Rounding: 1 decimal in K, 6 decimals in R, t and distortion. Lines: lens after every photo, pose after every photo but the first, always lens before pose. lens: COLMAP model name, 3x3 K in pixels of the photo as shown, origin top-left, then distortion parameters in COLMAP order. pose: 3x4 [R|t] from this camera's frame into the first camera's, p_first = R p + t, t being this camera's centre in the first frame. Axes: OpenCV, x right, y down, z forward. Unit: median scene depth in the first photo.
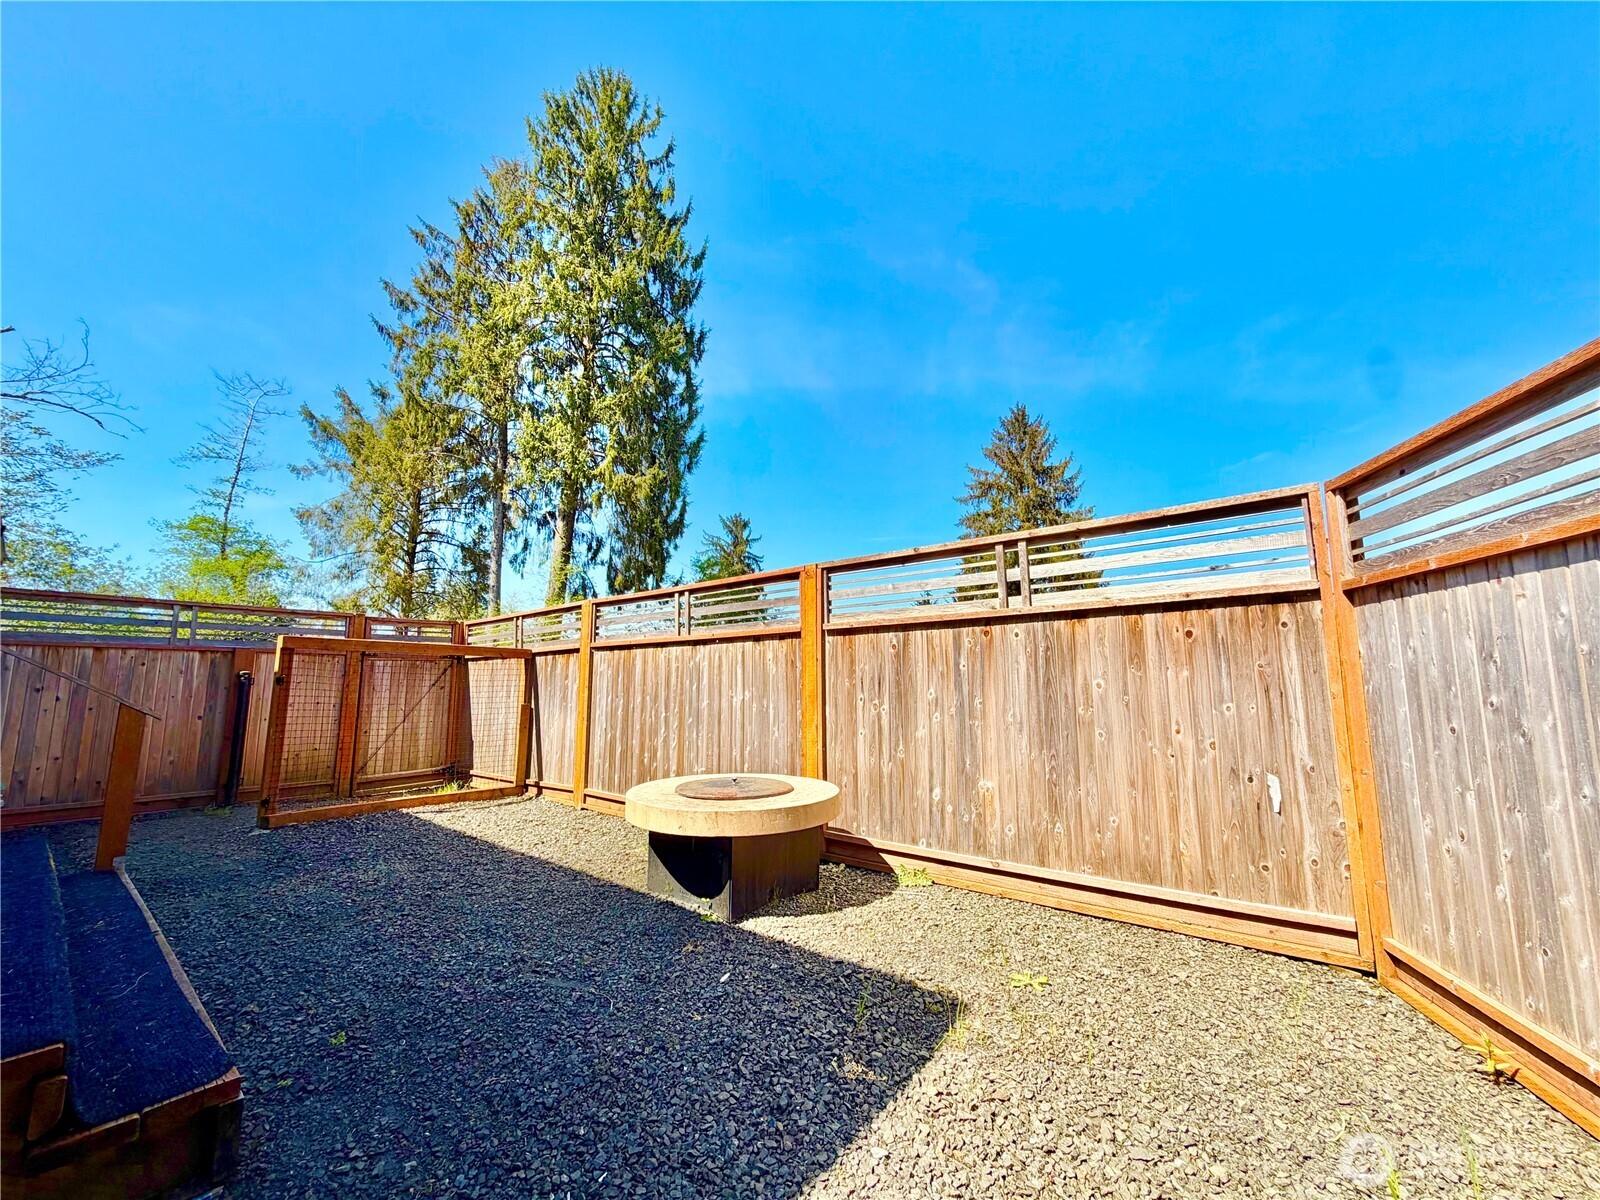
lens RADIAL K [[639.1, 0, 799.5], [0, 639.1, 597.2], [0, 0, 1]] dist [-0.000327, 0.000658]
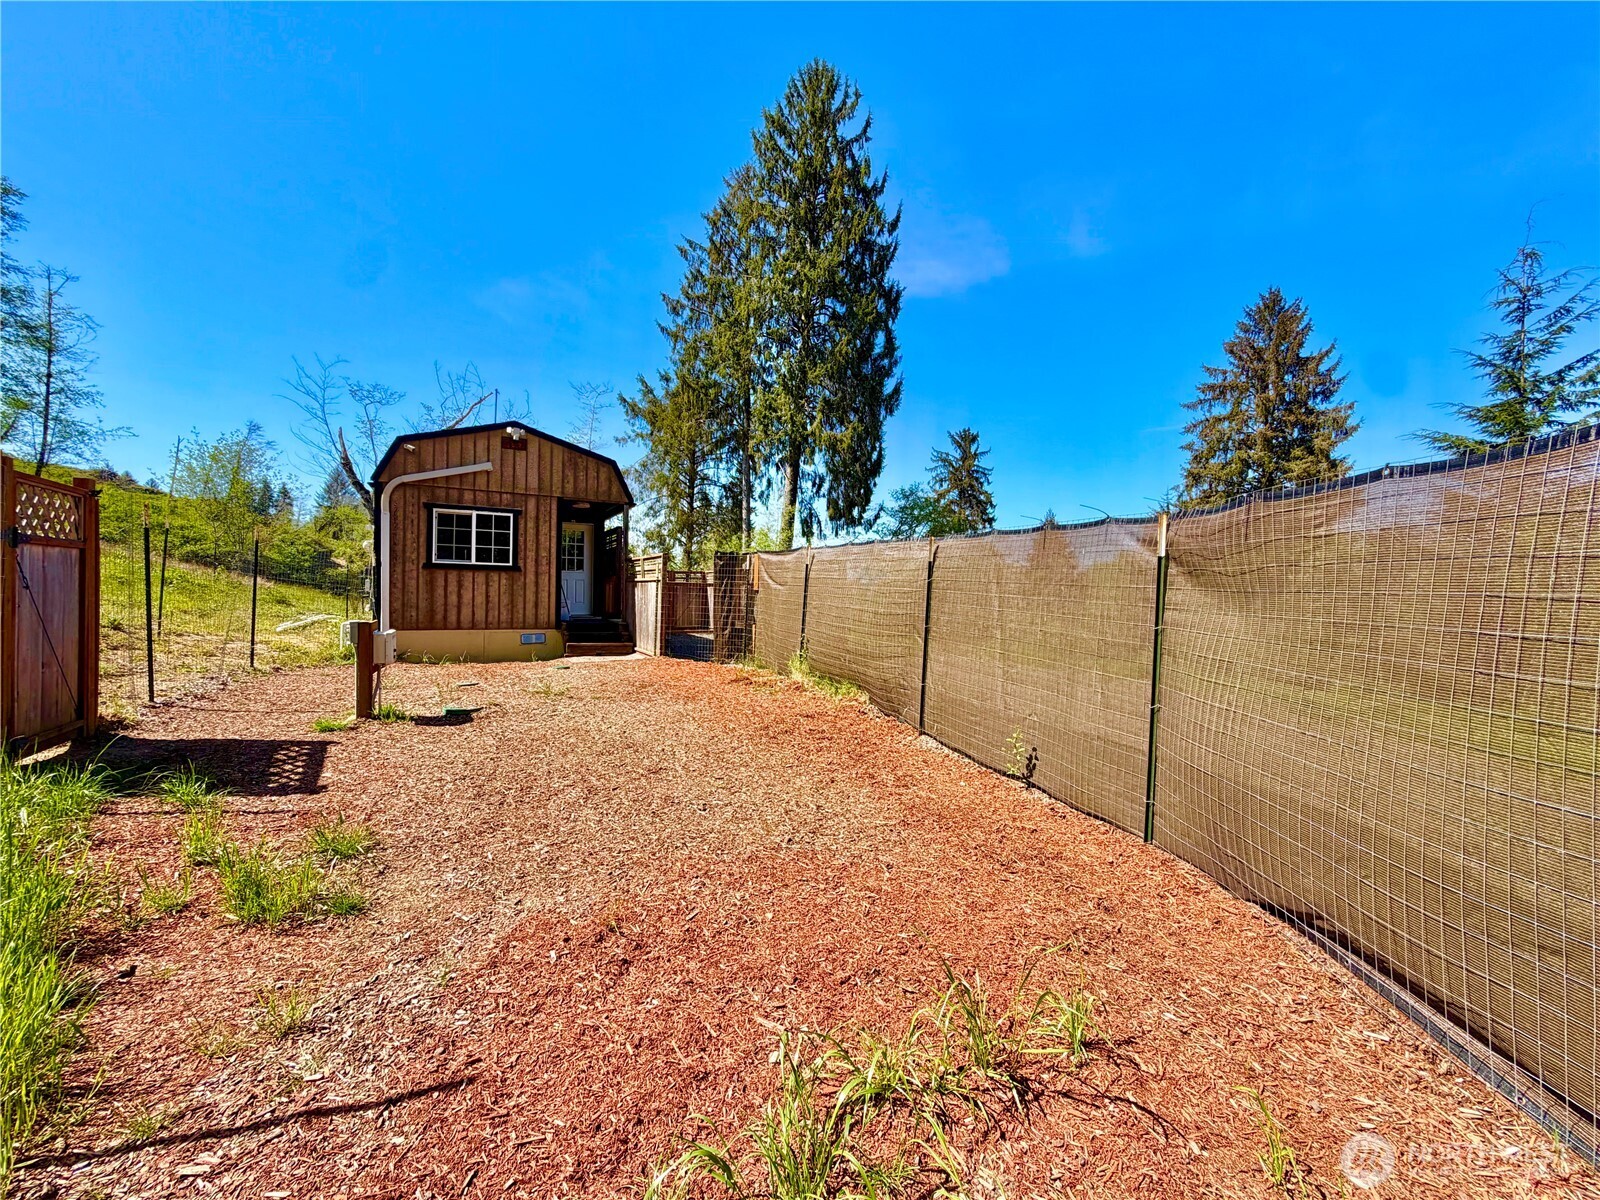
lens RADIAL K [[639.1, 0, 795.3], [0, 639.1, 590.6], [0, 0, 1]] dist [-0.000327, 0.000658]
pose [[0.922659, 0.015236, -0.385316, 0.130754], [0.036184, 0.991390, 0.125844, -0.031586], [0.383916, -0.130053, 0.914163, -0.194748]]
